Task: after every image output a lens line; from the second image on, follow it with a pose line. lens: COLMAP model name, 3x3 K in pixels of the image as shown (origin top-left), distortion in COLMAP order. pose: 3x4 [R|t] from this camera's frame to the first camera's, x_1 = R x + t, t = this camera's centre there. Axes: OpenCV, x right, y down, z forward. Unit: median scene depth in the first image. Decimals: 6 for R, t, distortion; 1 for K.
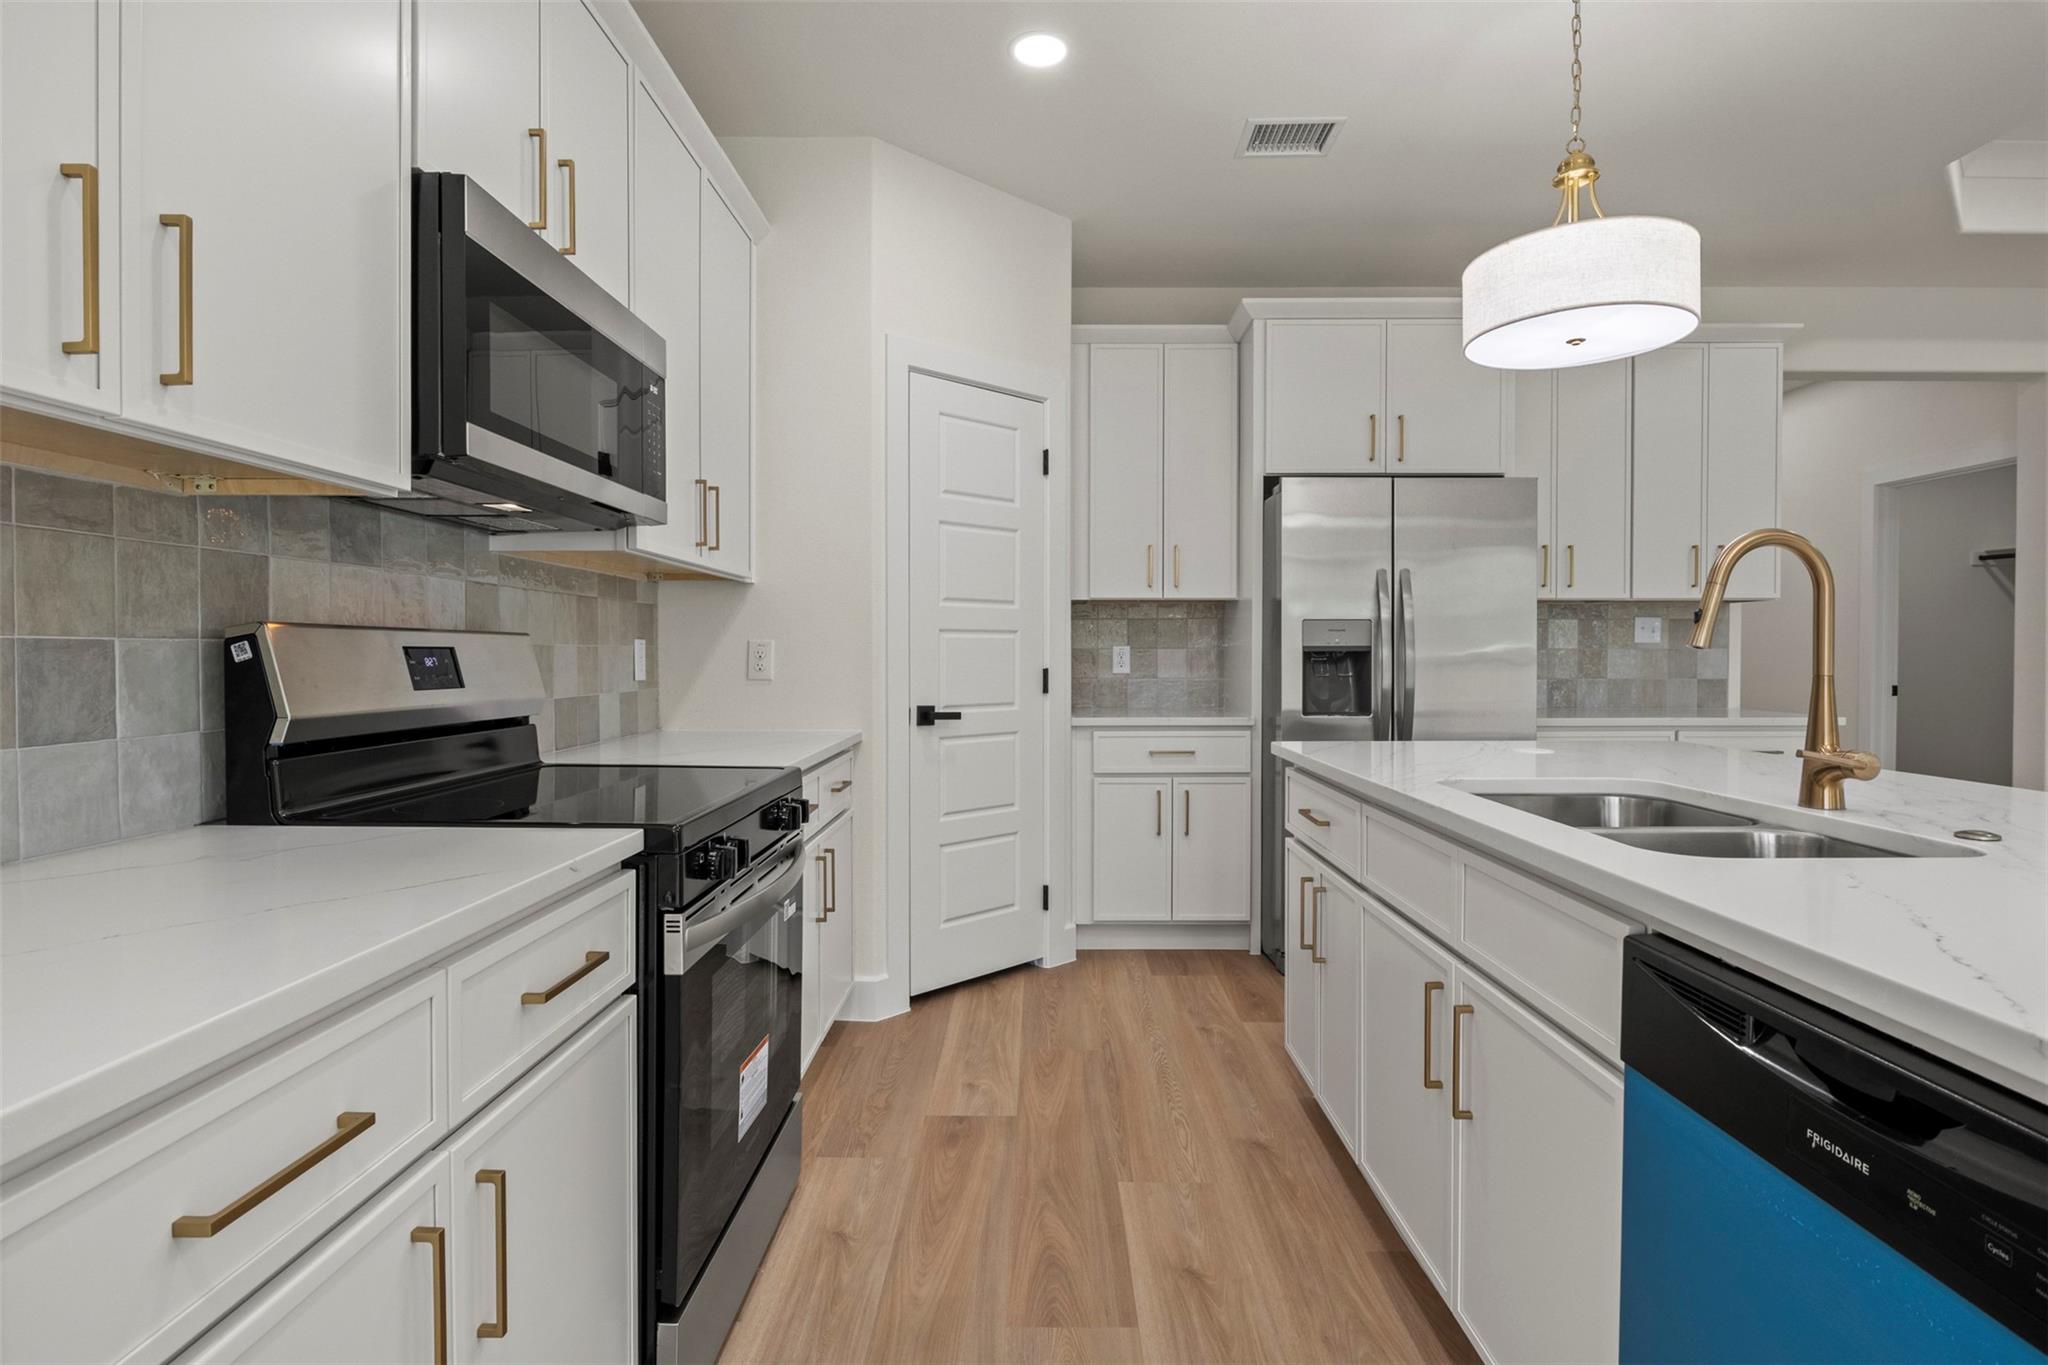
lens RADIAL K [[1025.6, 0, 1029.3], [0, 1025.6, 670.0], [0, 0, 1]] dist [-0.011079, -0.000763]
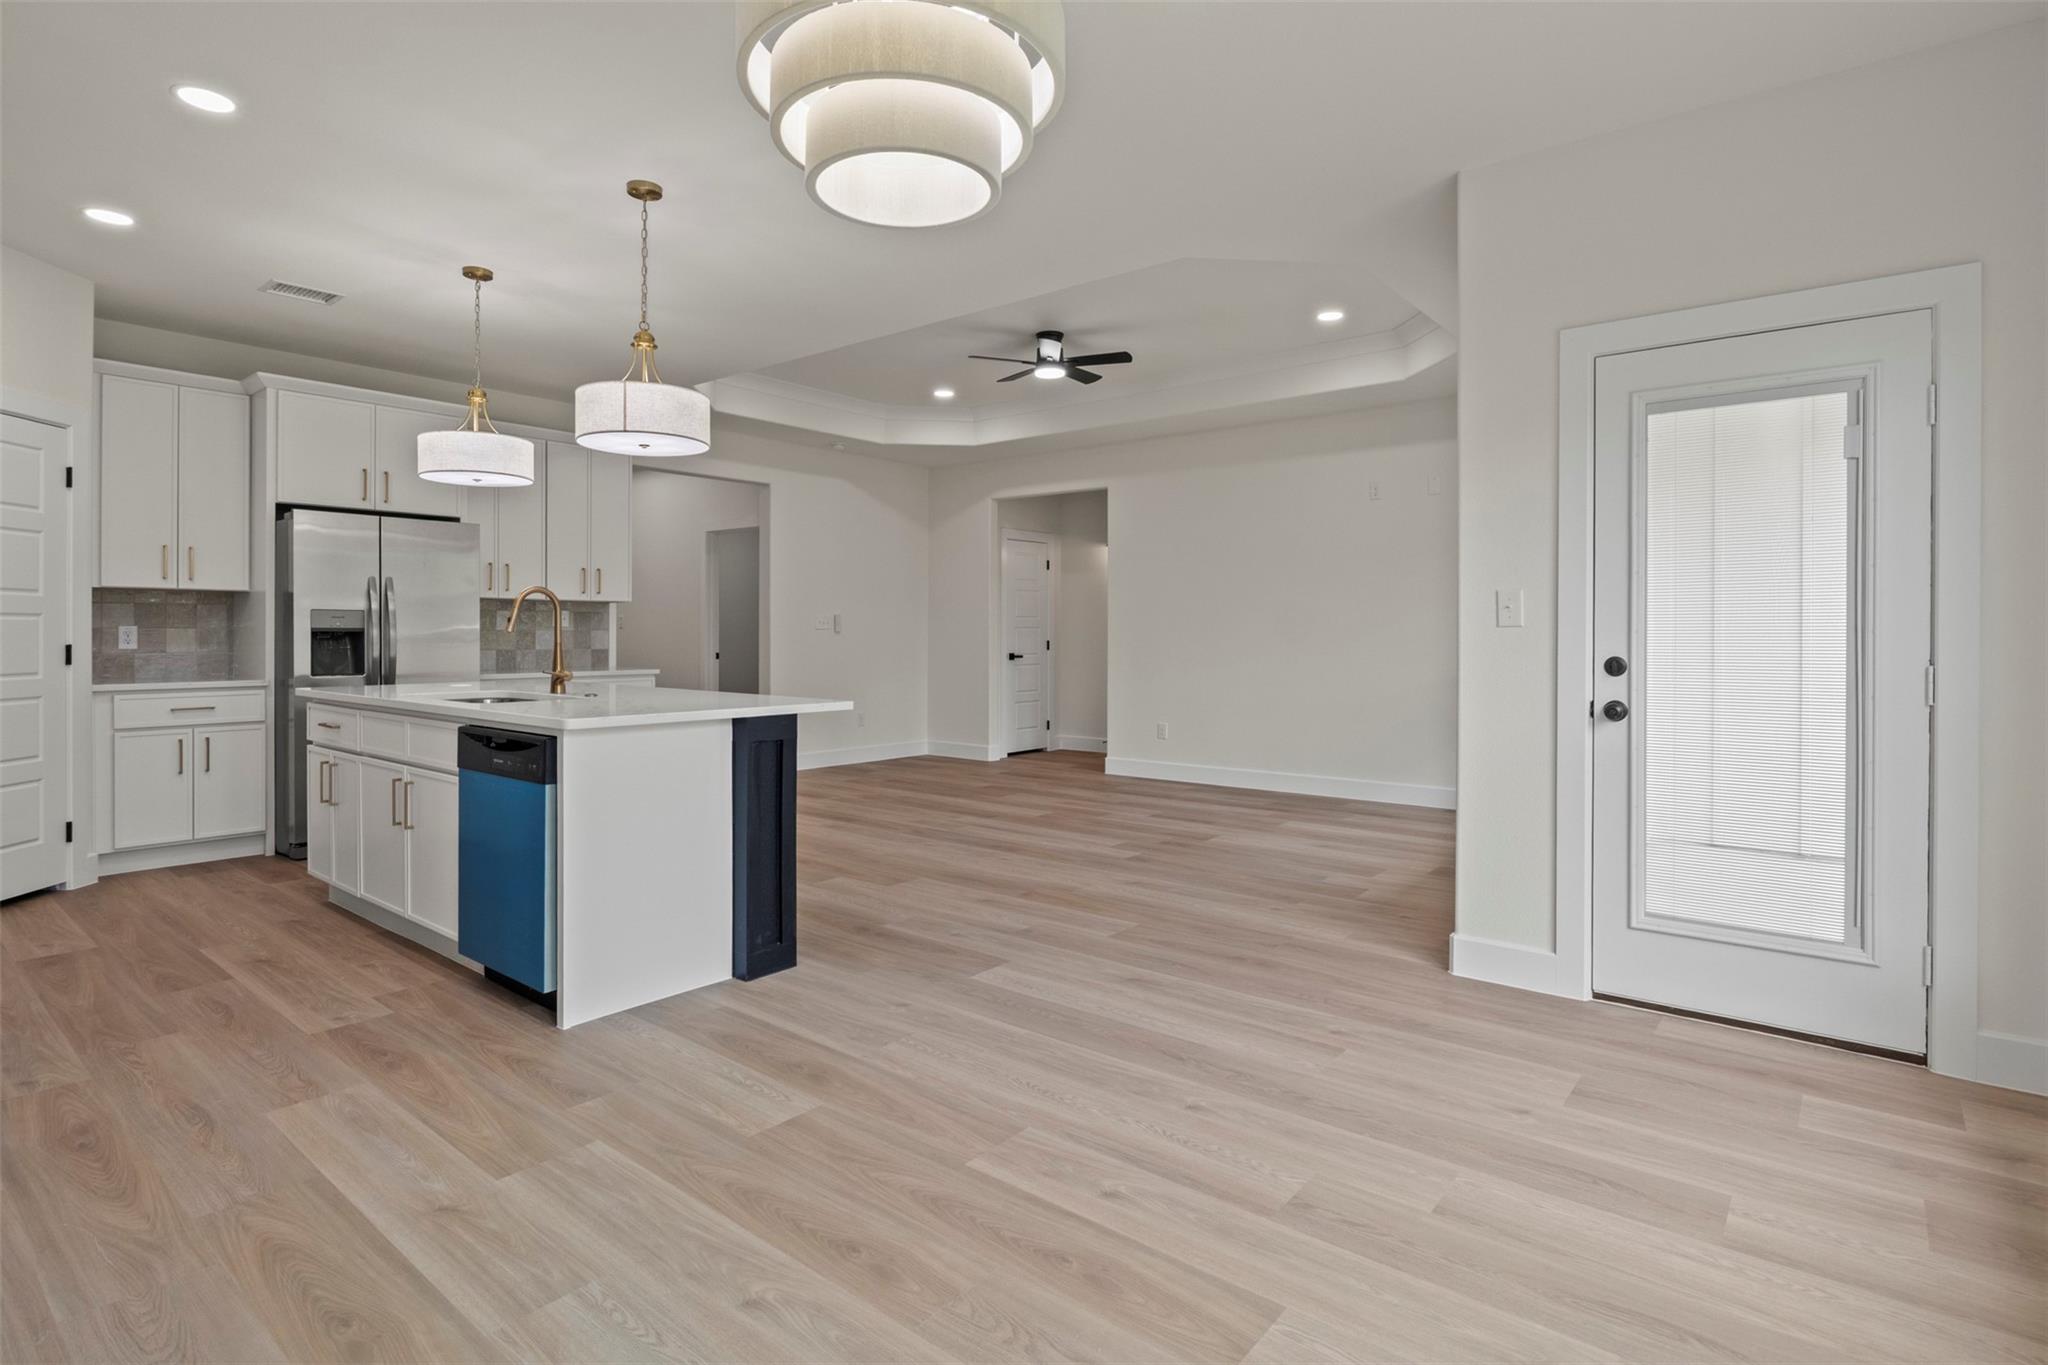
lens RADIAL K [[1025.6, 0, 1019.0], [0, 1025.6, 640.5], [0, 0, 1]] dist [-0.011079, -0.000763]
pose [[0.627191, -0.002499, 0.778862, -0.215956], [0.008520, 0.999957, -0.003653, 0.007955], [-0.778819, 0.008927, 0.627185, -0.644787]]
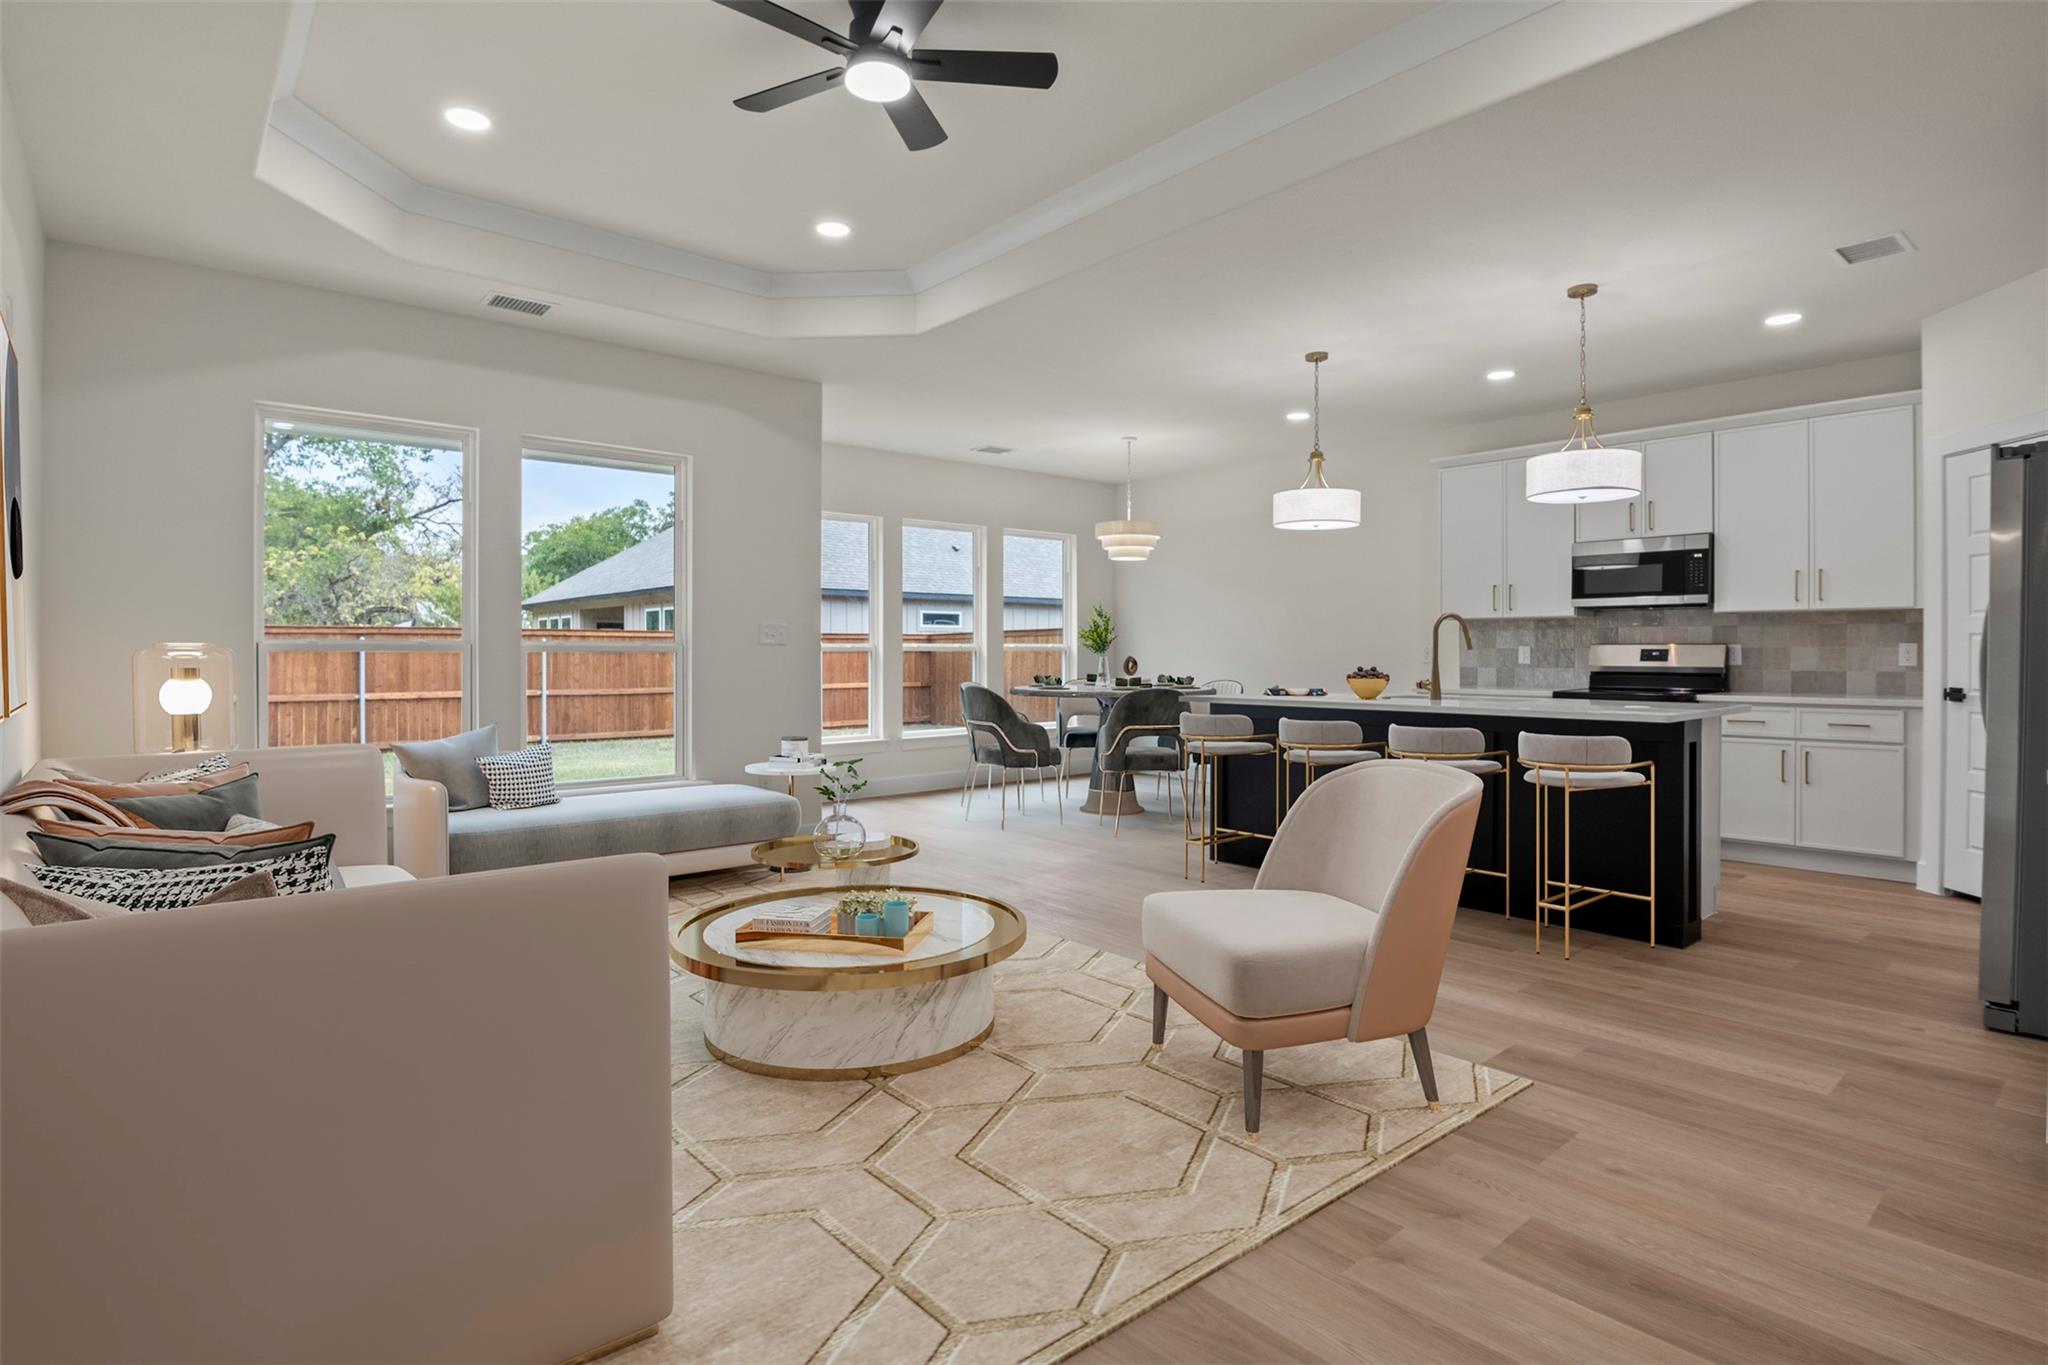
lens RADIAL K [[1025.6, 0, 1038.8], [0, 1025.6, 663.8], [0, 0, 1]] dist [-0.011079, -0.000763]
pose [[-0.747372, 0.009689, -0.664335, 1.590454], [-0.007830, 0.999696, 0.023389, -0.018600], [0.664360, 0.022683, -0.747069, 1.065143]]
